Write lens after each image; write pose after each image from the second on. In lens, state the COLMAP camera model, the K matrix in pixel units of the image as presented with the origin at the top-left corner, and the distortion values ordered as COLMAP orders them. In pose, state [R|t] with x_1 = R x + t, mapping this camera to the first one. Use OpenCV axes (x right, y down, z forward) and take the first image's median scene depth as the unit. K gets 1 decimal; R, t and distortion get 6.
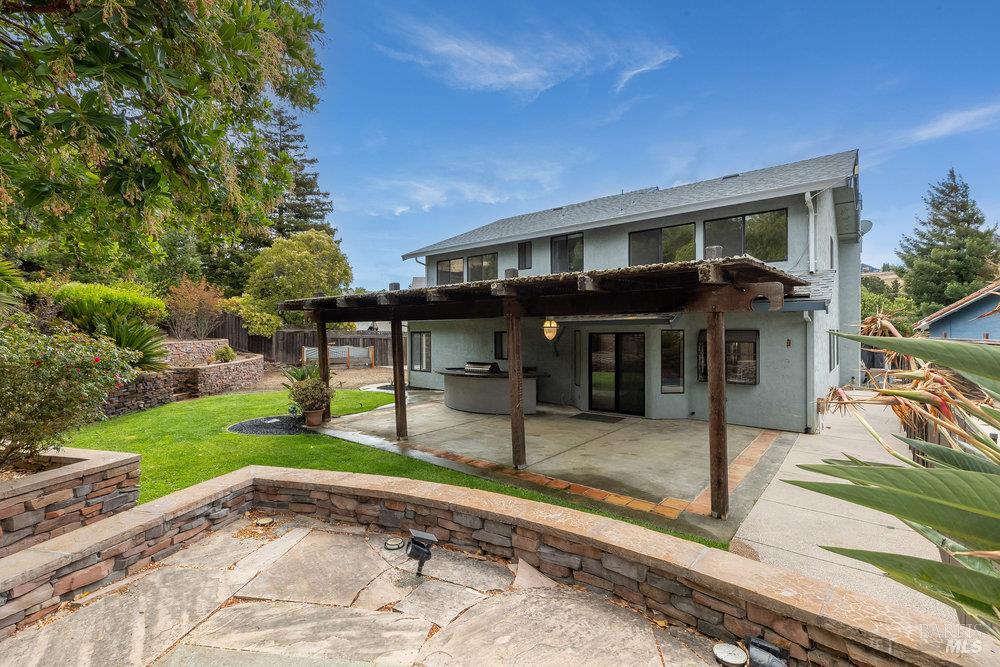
lens RADIAL K [[445.1, 0, 499.0], [0, 445.1, 328.9], [0, 0, 1]] dist [0.005470, -0.000181]
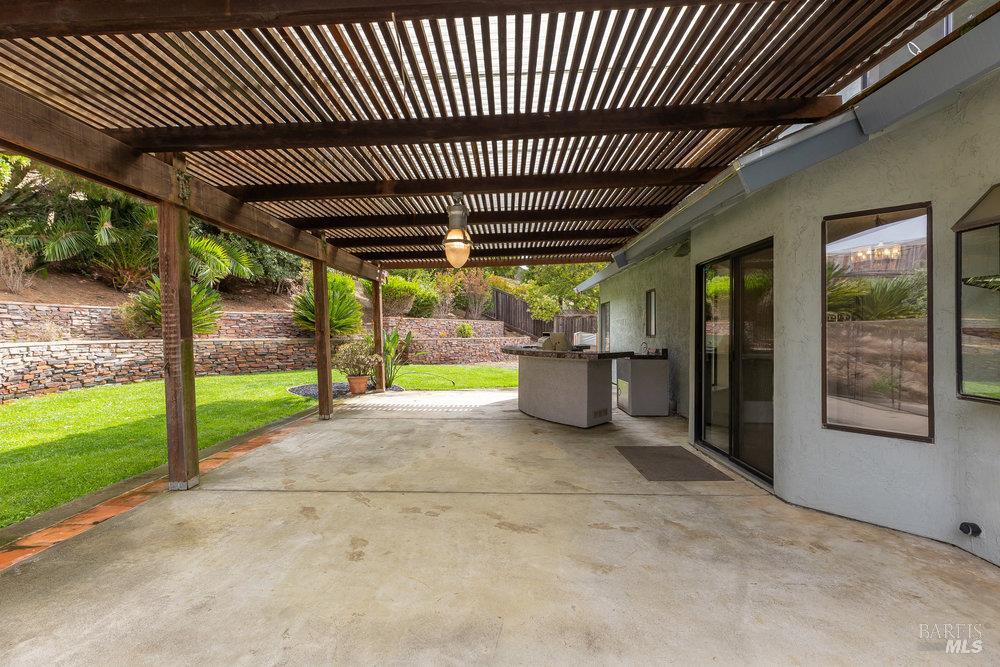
lens RADIAL K [[447.6, 0, 499.4], [0, 447.6, 331.4], [0, 0, 1]] dist [0.005913, 0.000297]
pose [[0.626843, 0.011198, -0.779065, 0.397885], [-0.009789, 0.999931, 0.006496, 0.068229], [0.779084, 0.003554, 0.626909, 0.546676]]
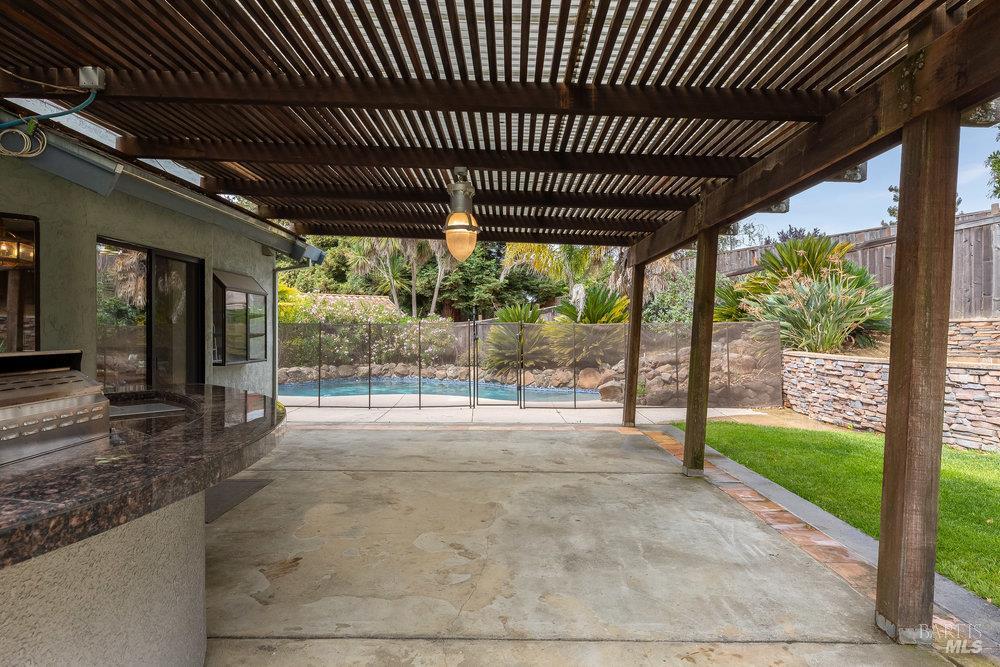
lens RADIAL K [[577.3, 0, 499.4], [0, 577.3, 330.7], [0, 0, 1]] dist [0.007229, 0.000307]
pose [[-0.631141, 0.008555, 0.775621, -0.231186], [0.001941, 0.999953, -0.009449, 0.068867], [-0.775666, -0.004458, -0.631128, 0.976956]]
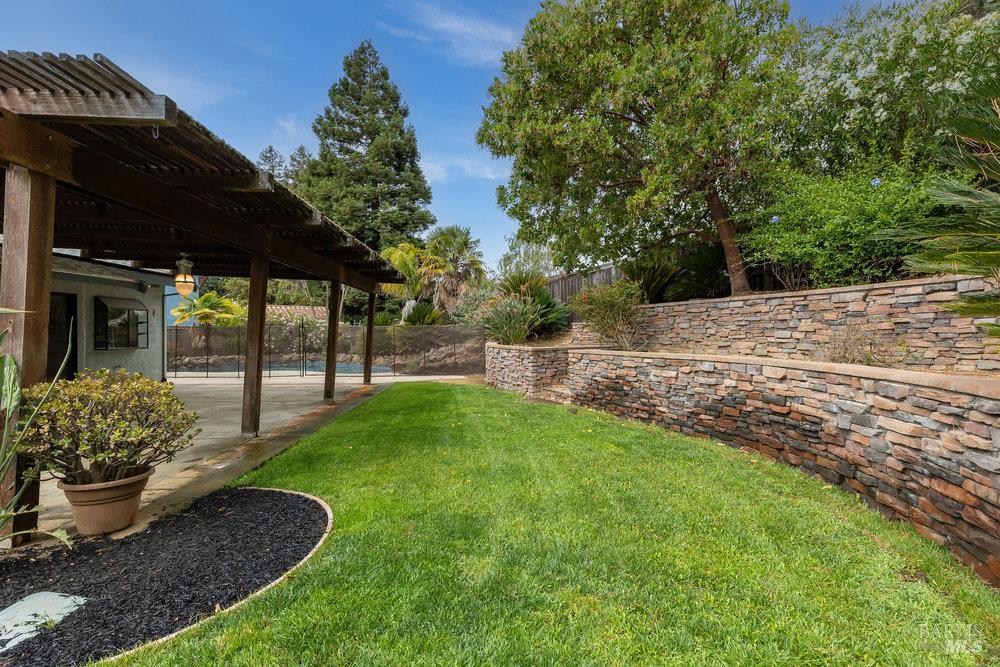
lens RADIAL K [[445.1, 0, 499.0], [0, 445.1, 328.9], [0, 0, 1]] dist [0.005470, -0.000181]
pose [[-0.666252, 0.014777, 0.745580, -0.682819], [0.006298, 0.999879, -0.014189, 0.074921], [-0.745700, -0.004758, -0.666265, 0.840657]]
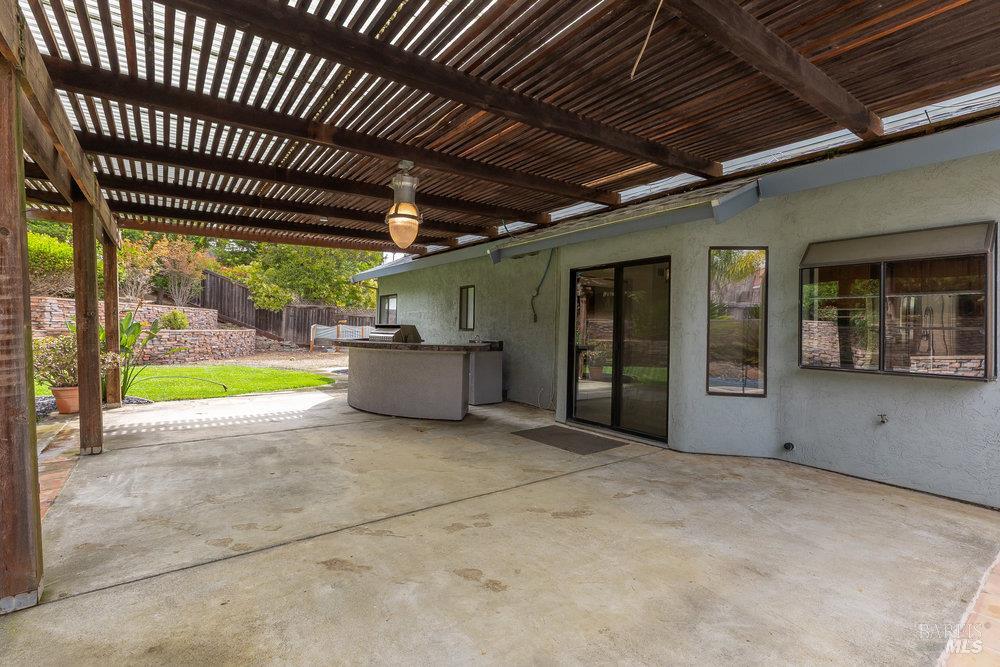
lens RADIAL K [[455.7, 0, 500.3], [0, 455.7, 330.8], [0, 0, 1]] dist [0.007166, 0.000109]
pose [[0.972546, 0.028566, -0.230949, 0.232105], [-0.027915, 0.999592, 0.006084, 0.073704], [0.231029, 0.000530, 0.972947, 0.450188]]
